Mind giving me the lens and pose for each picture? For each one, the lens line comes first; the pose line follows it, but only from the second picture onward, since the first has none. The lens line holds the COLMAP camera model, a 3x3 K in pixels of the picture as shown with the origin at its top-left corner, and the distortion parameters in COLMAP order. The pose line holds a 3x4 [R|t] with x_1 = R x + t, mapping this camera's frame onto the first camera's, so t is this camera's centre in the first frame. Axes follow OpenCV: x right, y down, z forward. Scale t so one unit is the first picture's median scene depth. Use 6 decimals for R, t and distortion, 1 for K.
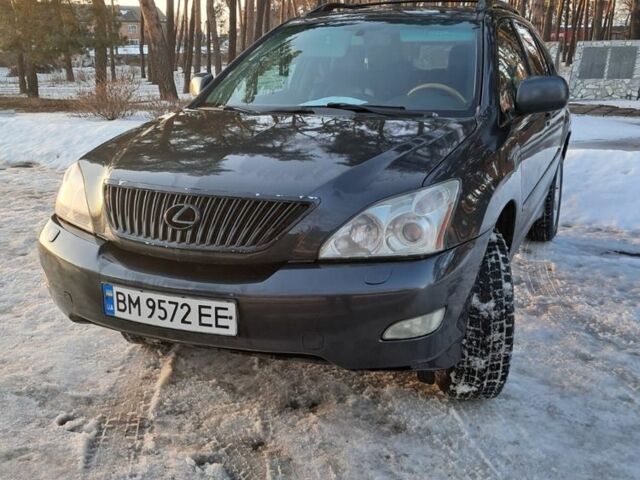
lens RADIAL K [[699.8, 0, 346.5], [0, 699.8, 251.5], [0, 0, 1]] dist [0.143611, -0.420962]
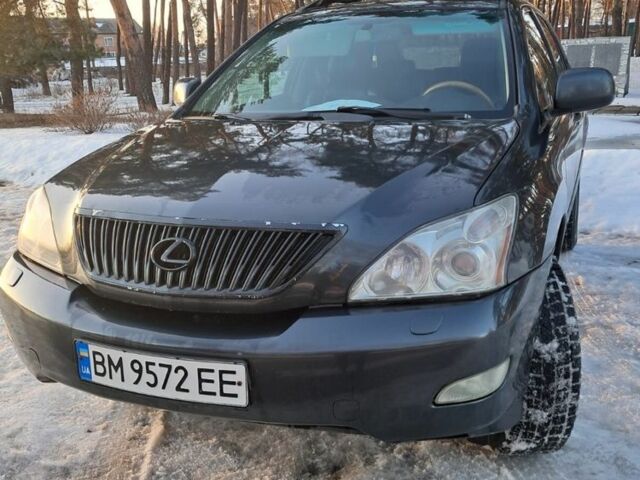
lens RADIAL K [[676.4, 0, 336.5], [0, 676.4, 240.6], [0, 0, 1]] dist [0.020023, -0.039699]
pose [[0.999188, -0.034043, 0.021573, -0.053959], [0.034384, 0.999286, -0.015647, -0.038324], [-0.021025, 0.016376, 0.999645, 0.194367]]
